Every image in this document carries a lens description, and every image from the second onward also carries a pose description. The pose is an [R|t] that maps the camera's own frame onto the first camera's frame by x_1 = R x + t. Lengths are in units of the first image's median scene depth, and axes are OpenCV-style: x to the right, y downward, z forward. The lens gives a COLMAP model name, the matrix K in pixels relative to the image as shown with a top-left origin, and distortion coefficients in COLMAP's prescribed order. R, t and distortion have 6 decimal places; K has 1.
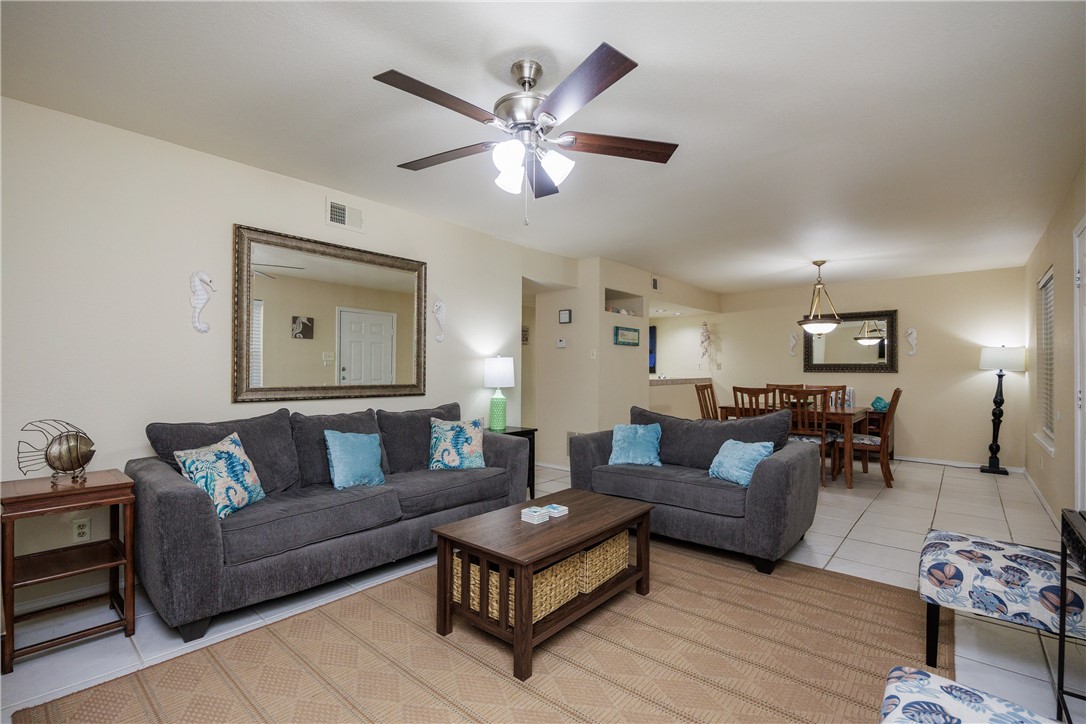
lens RADIAL K [[492.8, 0, 541.2], [0, 492.8, 368.1], [0, 0, 1]] dist [-0.004175, -0.000320]
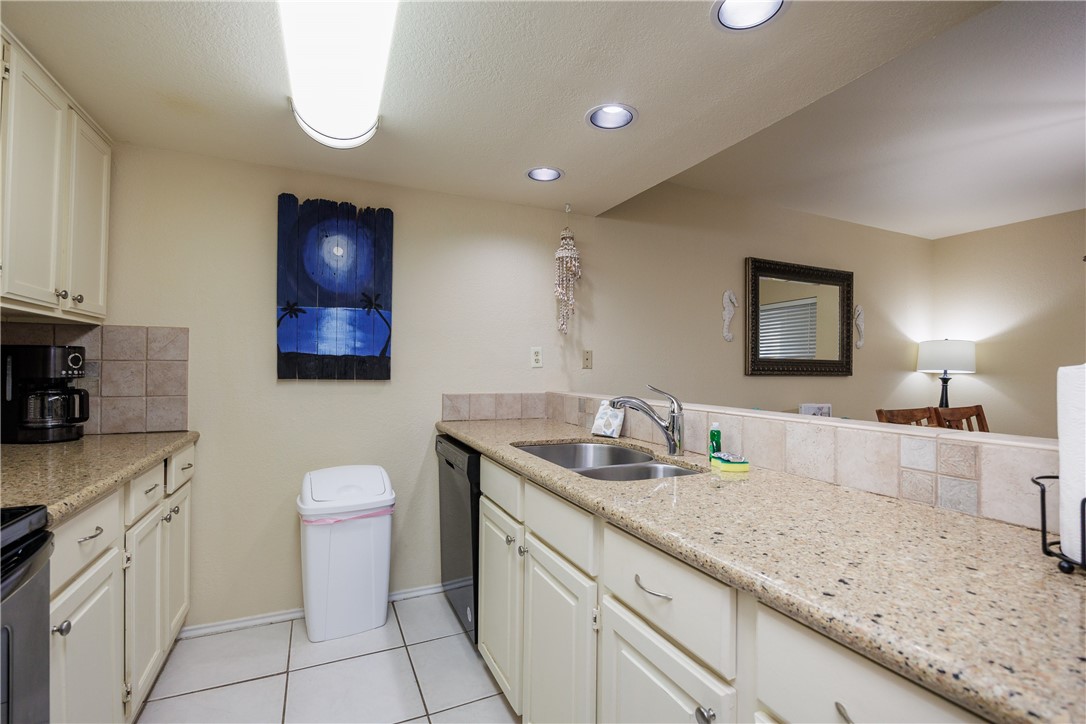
lens RADIAL K [[492.6, 0, 543.4], [0, 492.6, 360.6], [0, 0, 1]] dist [-0.006789, -0.000659]
pose [[0.411628, 0.015013, 0.911228, 0.020928], [-0.012392, 0.999864, -0.010876, 0.002494], [-0.911268, -0.006815, 0.411758, 1.226159]]
